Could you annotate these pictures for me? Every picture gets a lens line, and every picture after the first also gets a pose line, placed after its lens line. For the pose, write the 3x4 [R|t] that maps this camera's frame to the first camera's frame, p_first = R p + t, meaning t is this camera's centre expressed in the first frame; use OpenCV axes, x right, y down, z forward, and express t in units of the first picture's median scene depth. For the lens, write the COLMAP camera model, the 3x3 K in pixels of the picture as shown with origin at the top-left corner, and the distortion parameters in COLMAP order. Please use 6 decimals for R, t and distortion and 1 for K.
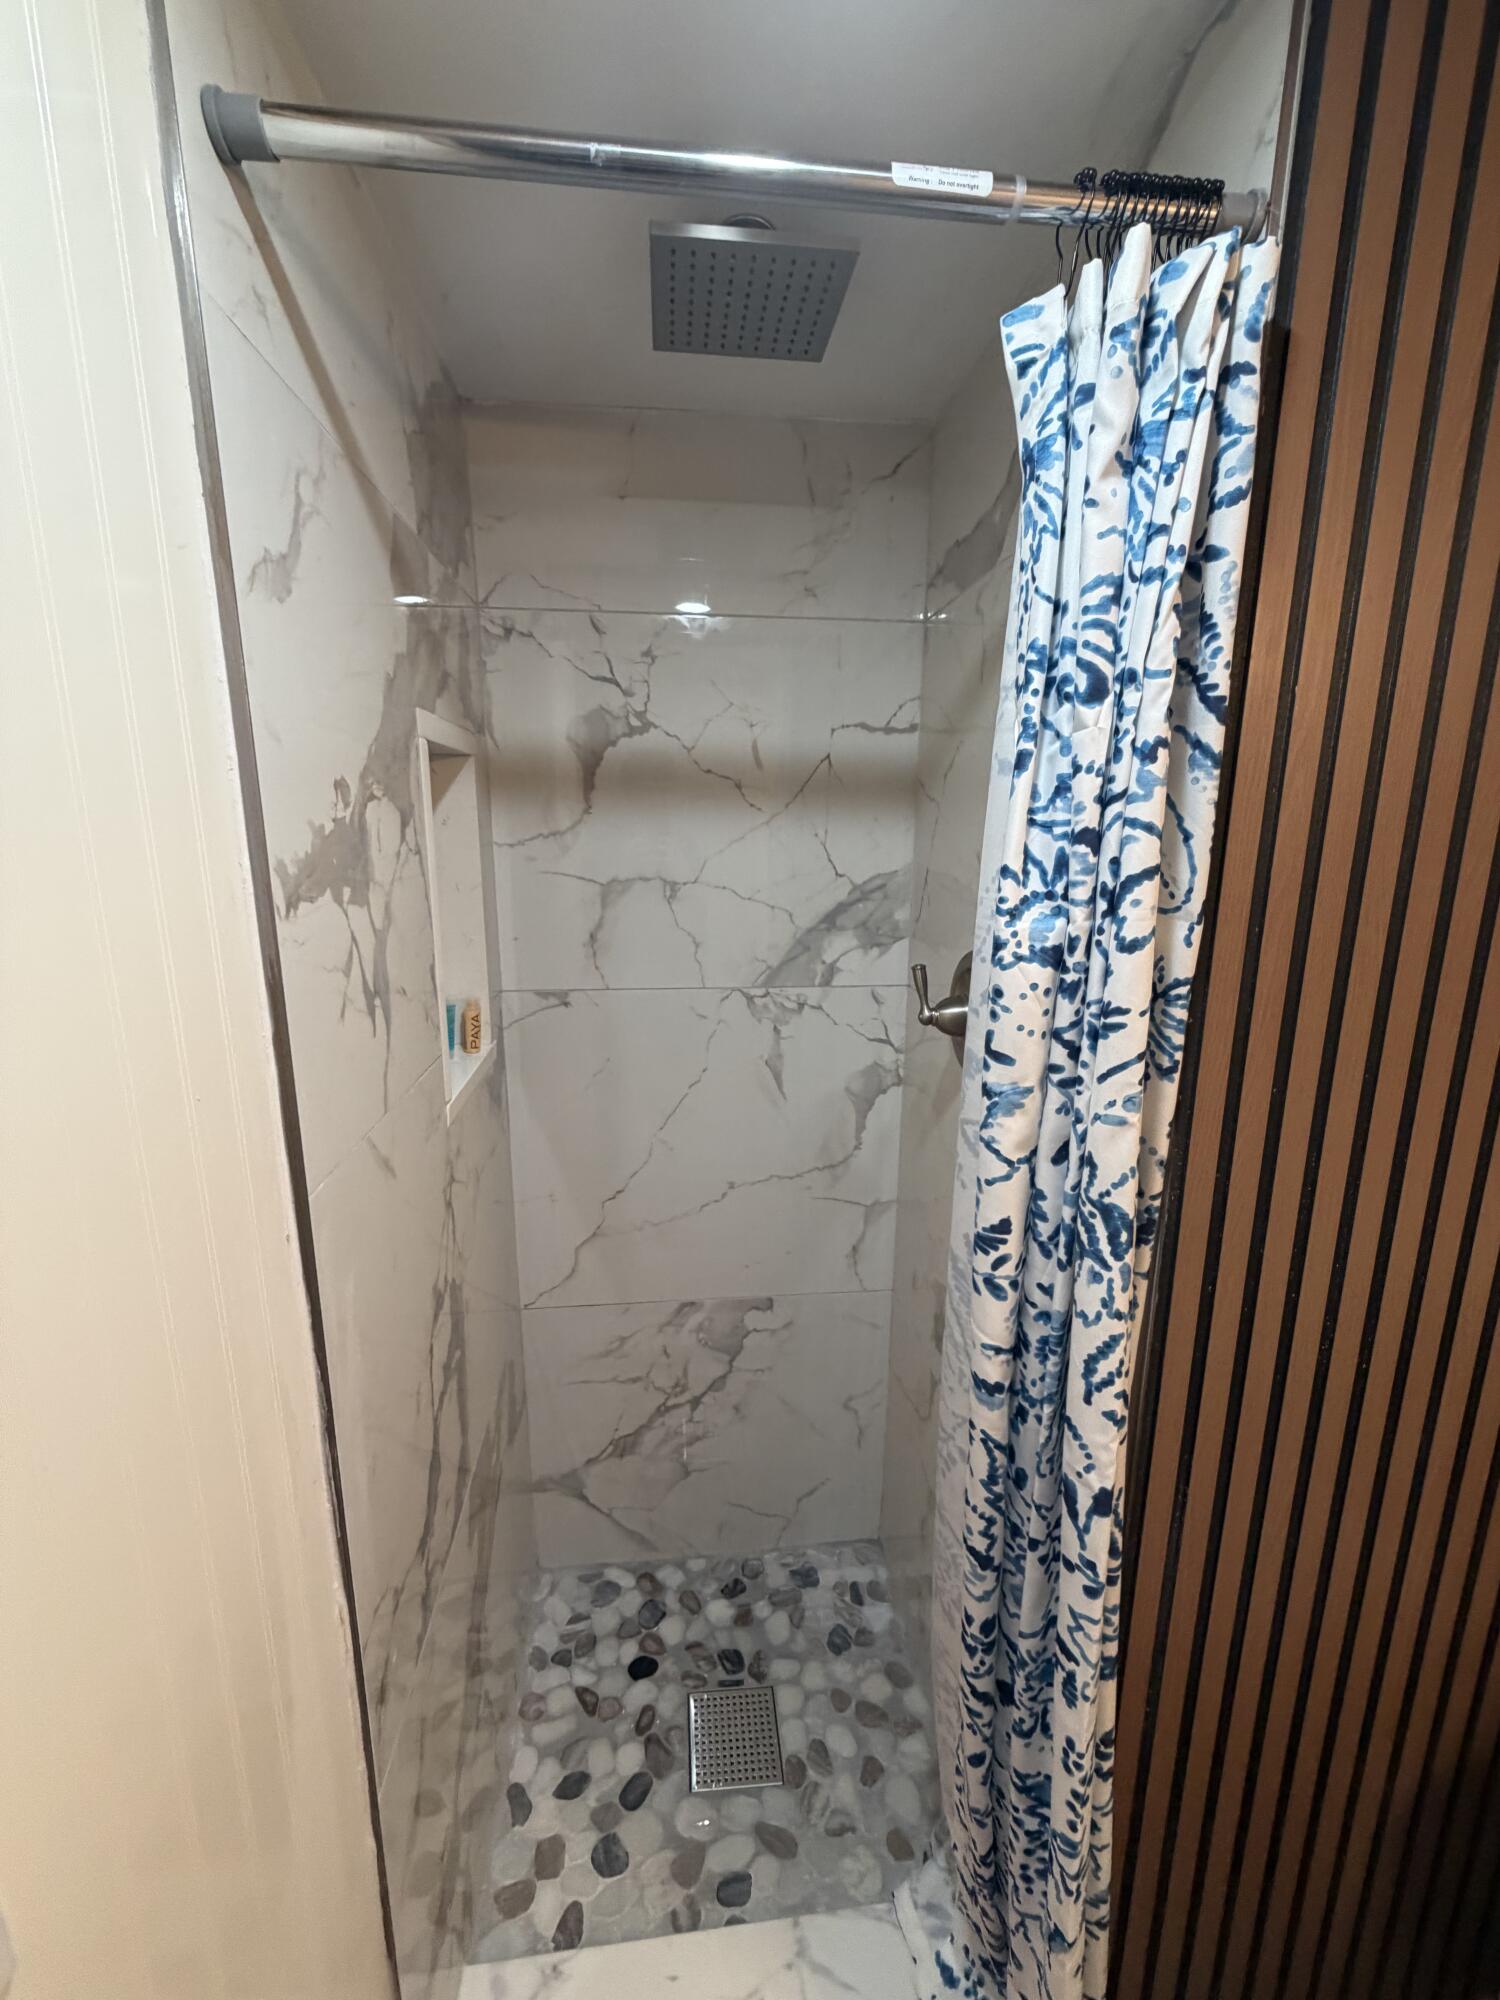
lens RADIAL K [[802.2, 0, 748.5], [0, 802.2, 991.6], [0, 0, 1]] dist [-0.000795, 0.000128]
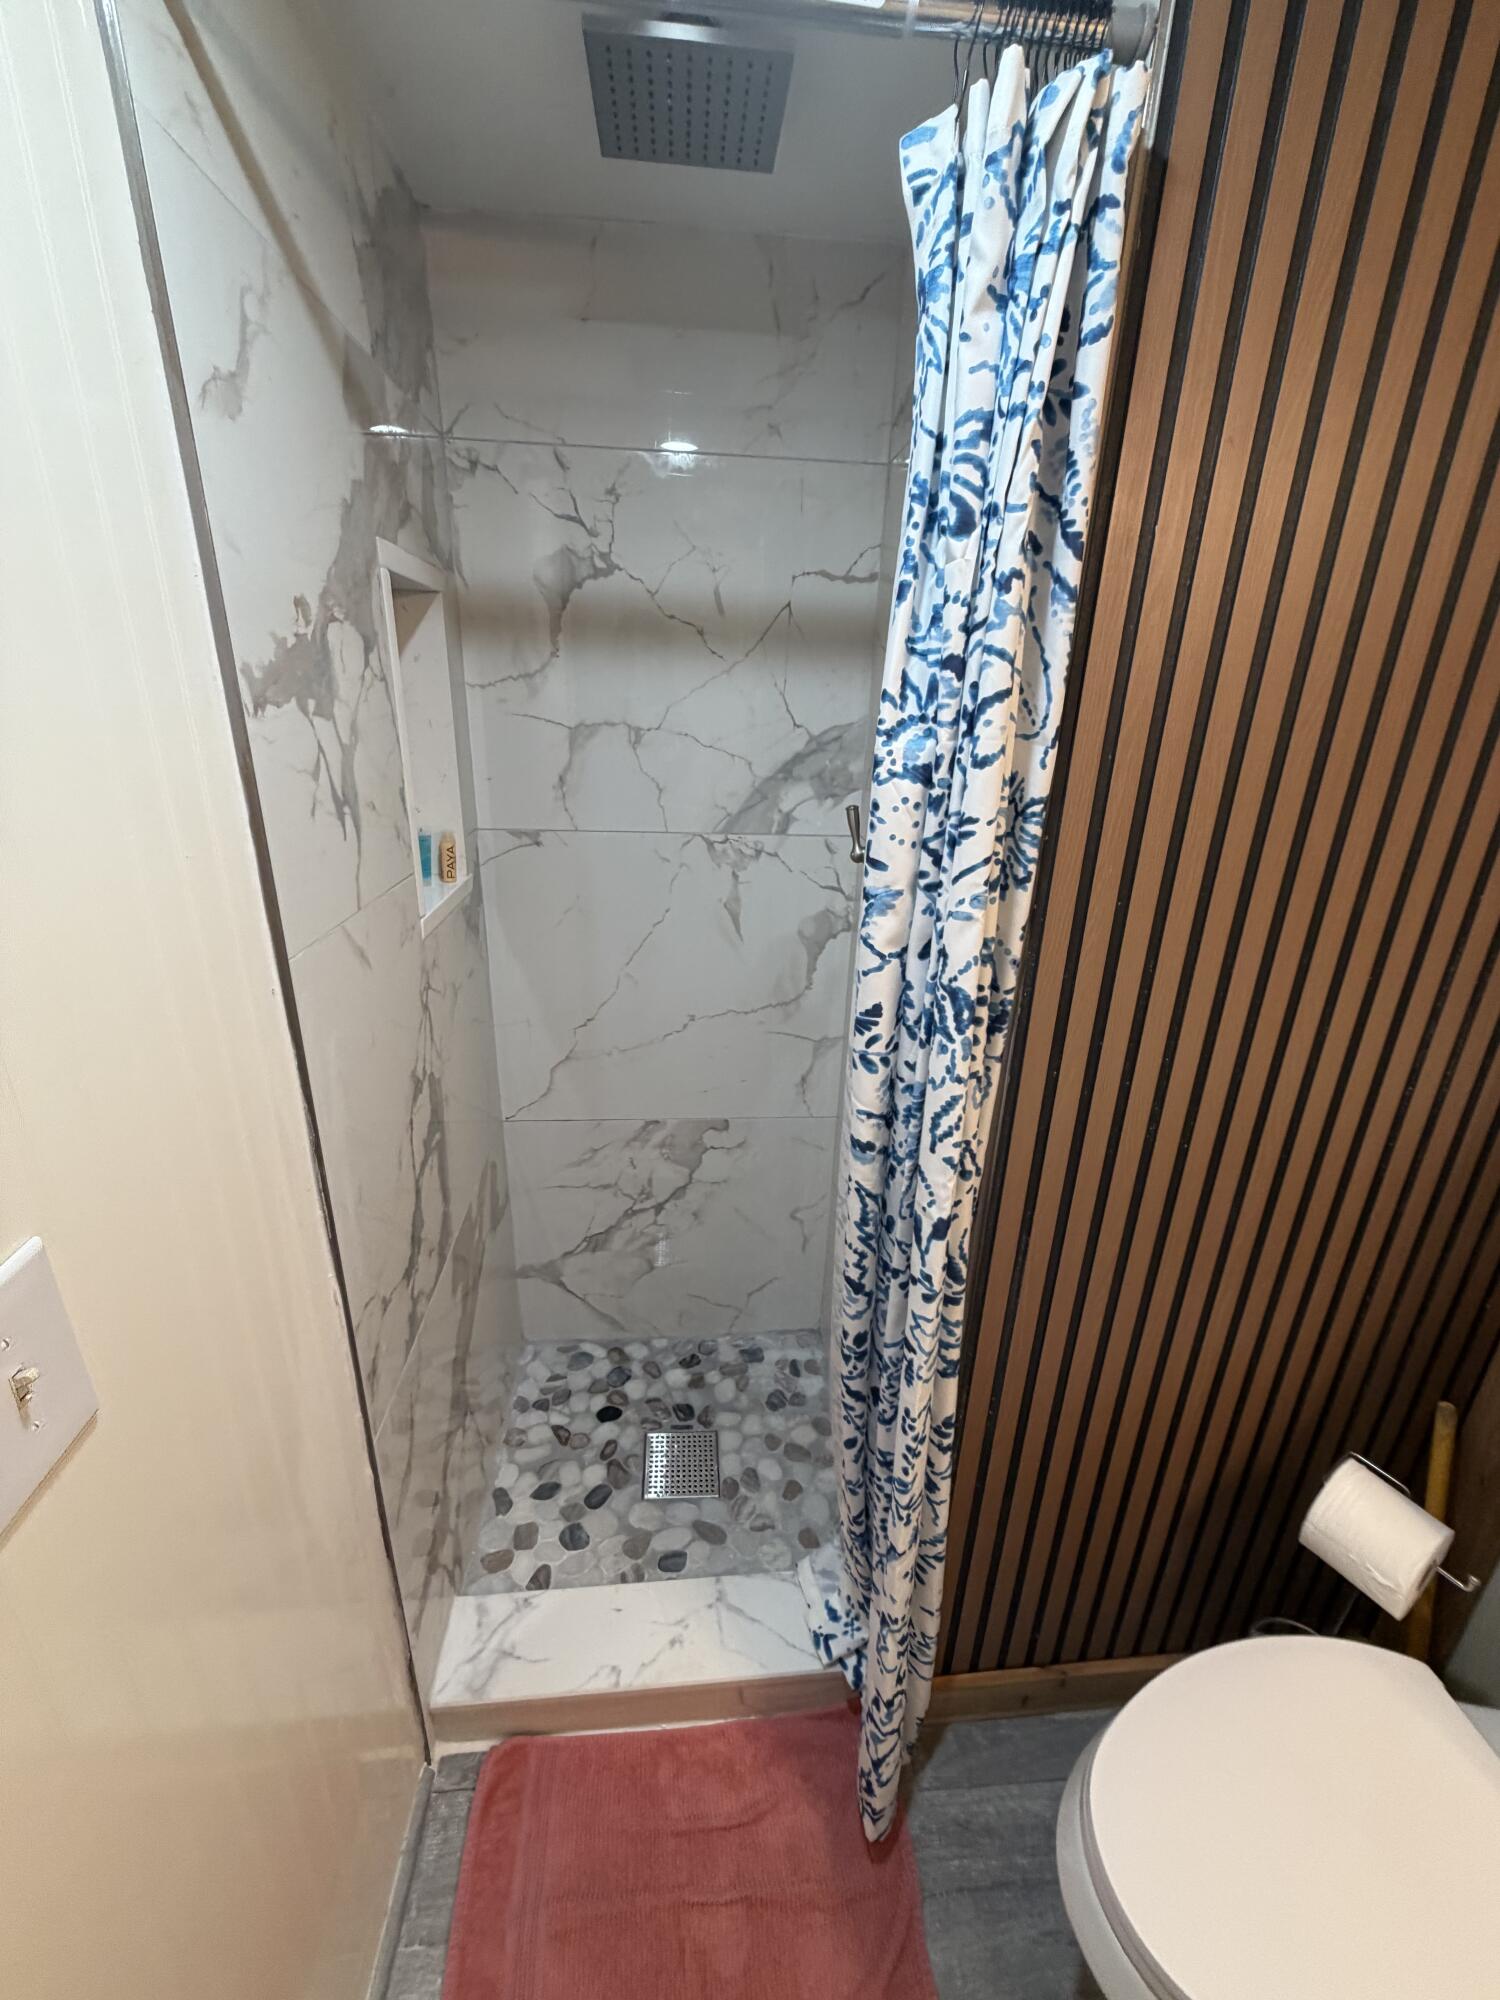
lens RADIAL K [[802.2, 0, 748.4], [0, 802.2, 993.2], [0, 0, 1]] dist [-0.000795, 0.000128]
pose [[0.999517, 0.029685, -0.009234, 0.115077], [-0.028034, 0.989037, 0.144979, 0.082637], [0.013437, -0.144650, 0.989392, -0.142129]]
